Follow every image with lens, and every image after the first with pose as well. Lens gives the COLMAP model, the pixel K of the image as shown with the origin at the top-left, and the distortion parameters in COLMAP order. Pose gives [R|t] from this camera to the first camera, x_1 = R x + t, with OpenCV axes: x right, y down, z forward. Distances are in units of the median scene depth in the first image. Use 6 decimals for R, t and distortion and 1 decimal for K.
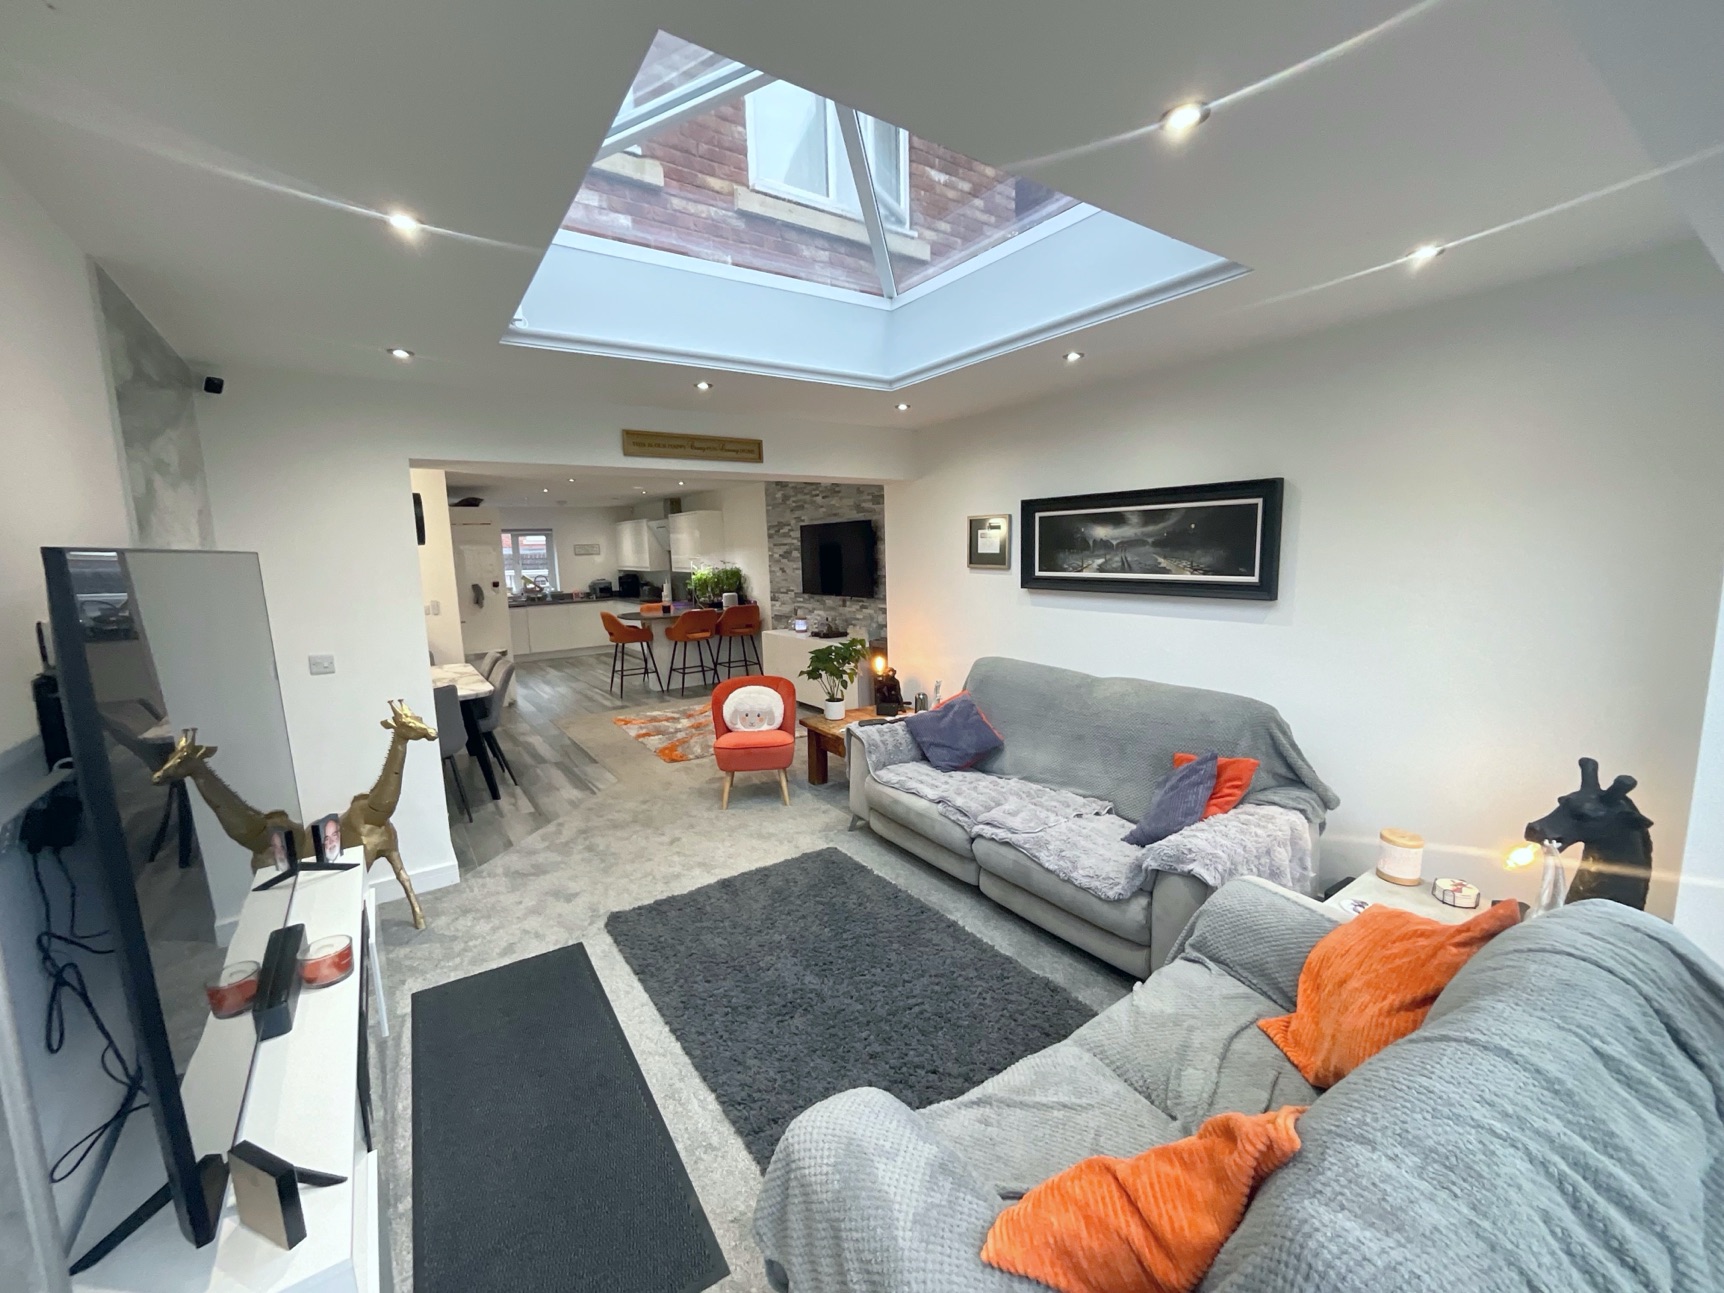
lens RADIAL K [[699.9, 0, 865.9], [0, 699.9, 645.5], [0, 0, 1]] dist [-0.006708, 0.002324]
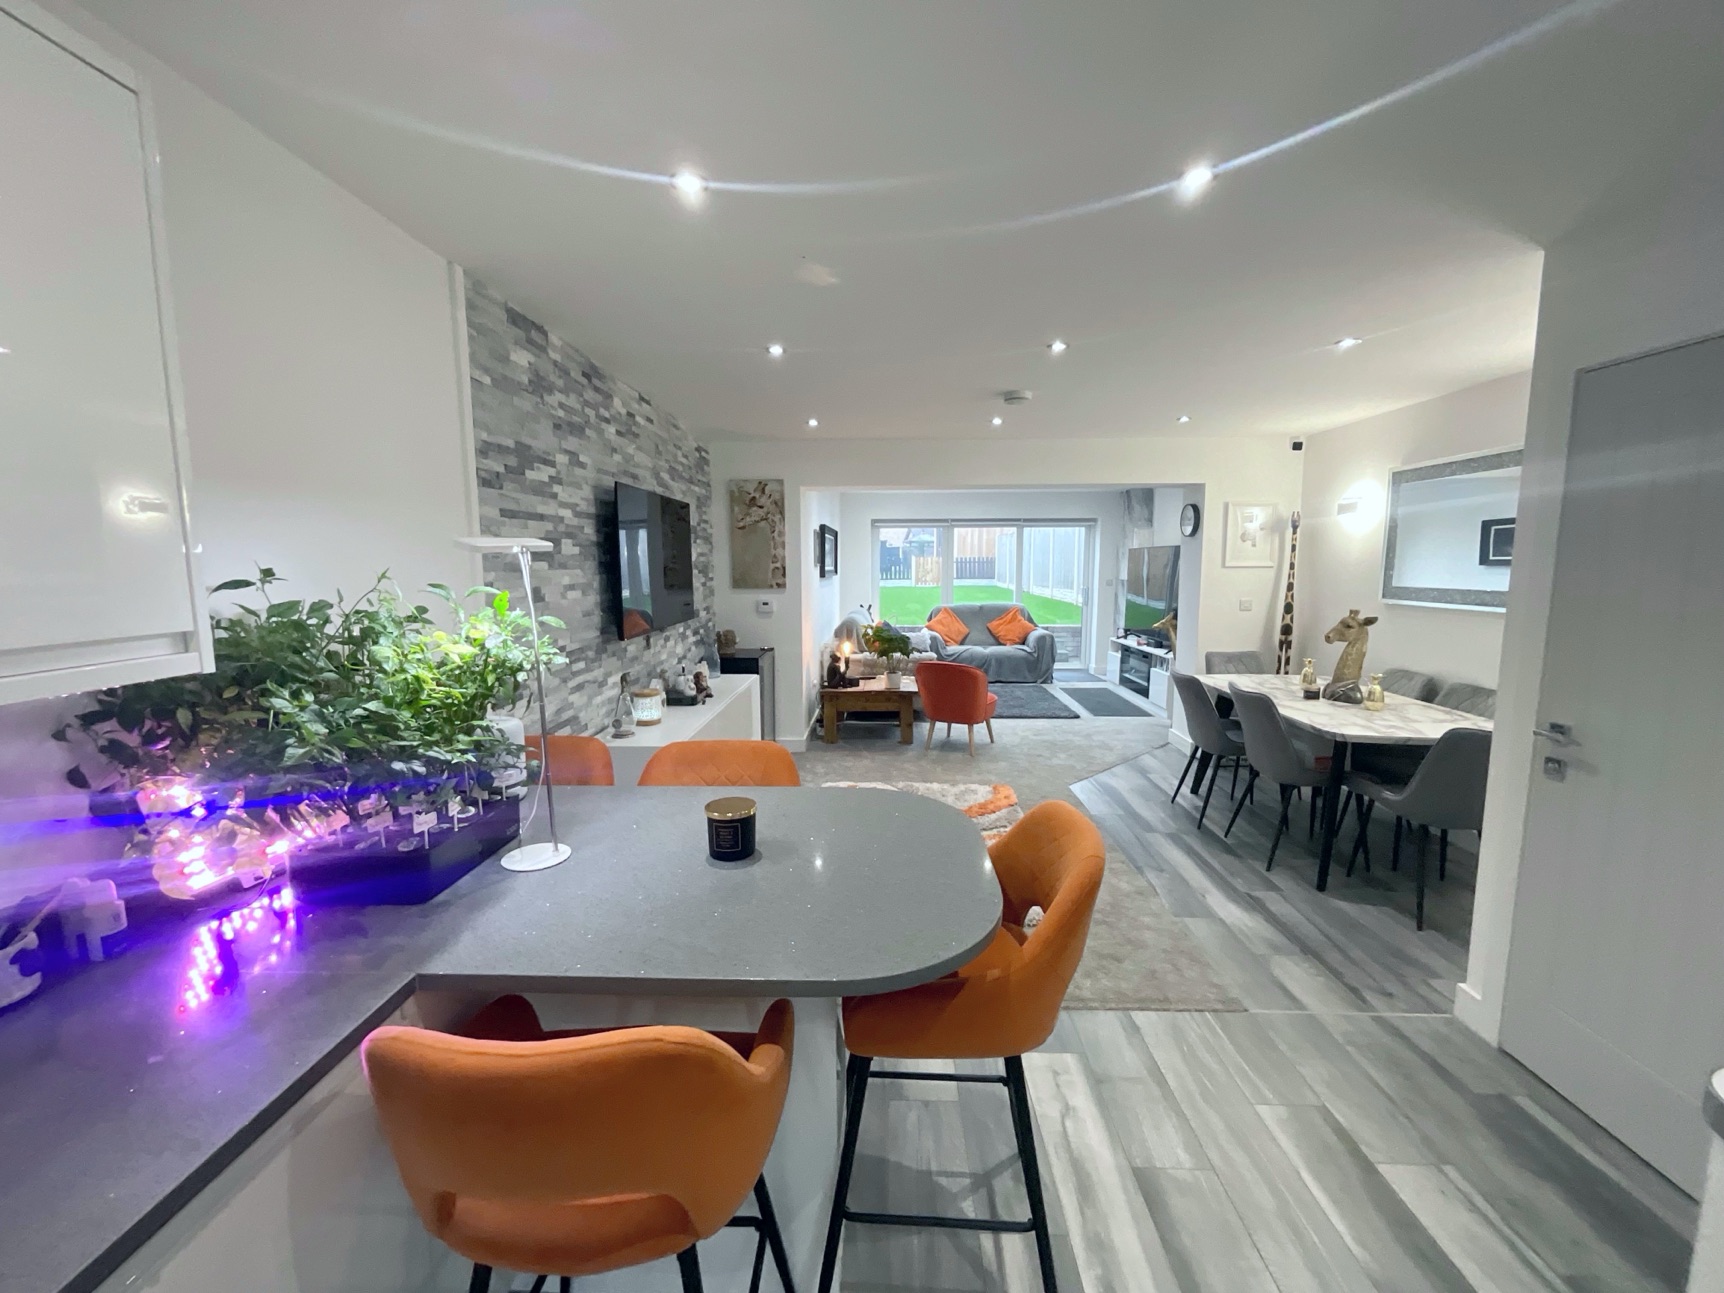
lens RADIAL K [[699.9, 0, 862.6], [0, 699.9, 644.4], [0, 0, 1]] dist [-0.006708, 0.002324]
pose [[-0.795323, -0.042699, 0.604681, -0.483568], [0.108011, 0.971571, 0.210672, -0.152060], [-0.596486, 0.232865, -0.768100, 1.287125]]
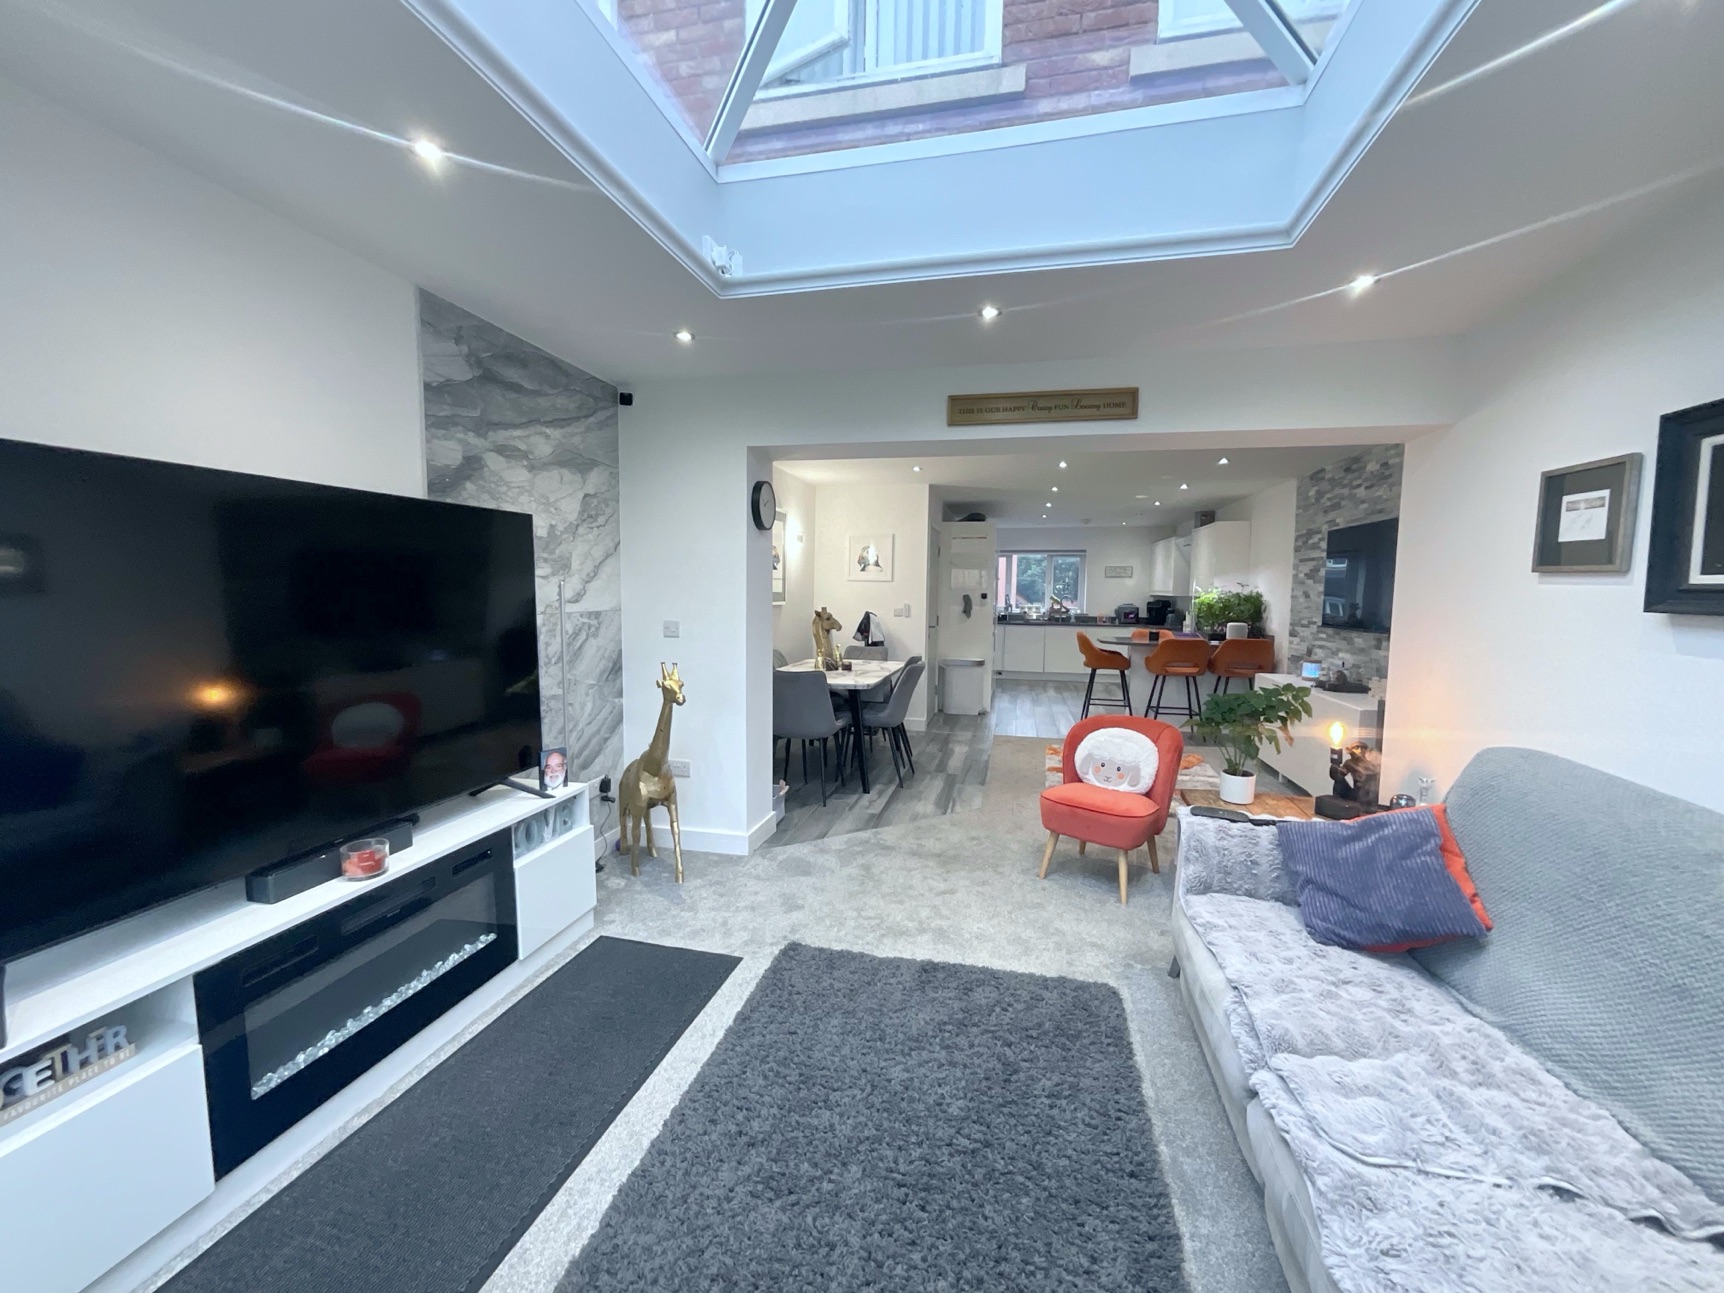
lens RADIAL K [[699.9, 0, 862.6], [0, 699.9, 648.5], [0, 0, 1]] dist [-0.006708, 0.002324]
pose [[0.668139, 0.097674, -0.737597, 0.126709], [-0.132763, 0.991087, 0.010982, 0.001479], [0.732096, 0.090588, 0.675151, 0.192845]]
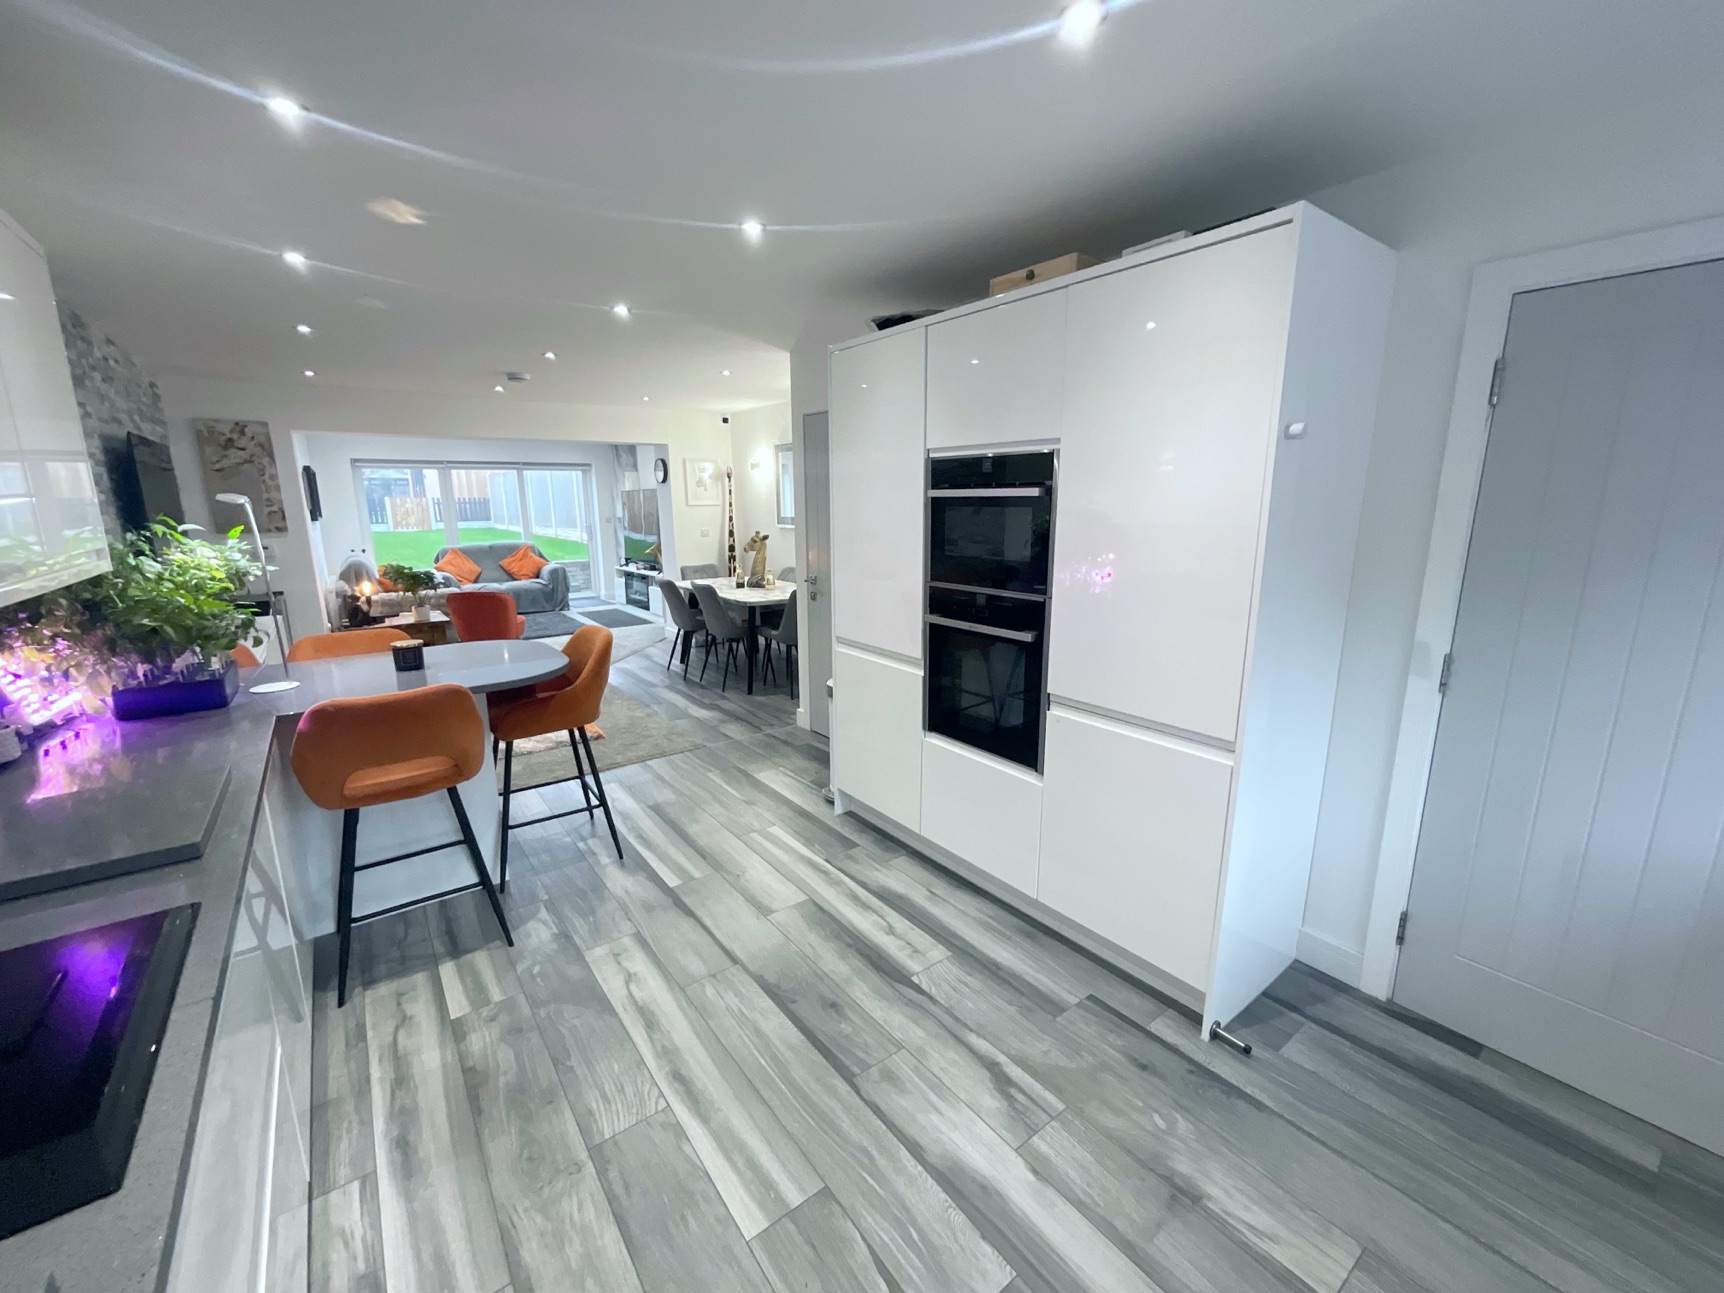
lens RADIAL K [[699.9, 0, 863.0], [0, 699.9, 647.9], [0, 0, 1]] dist [-0.006708, 0.002324]
pose [[-0.999029, 0.039769, -0.018987, -0.566141], [0.030809, 0.938343, 0.344329, -0.184598], [0.031509, 0.343410, -0.938657, 1.518547]]
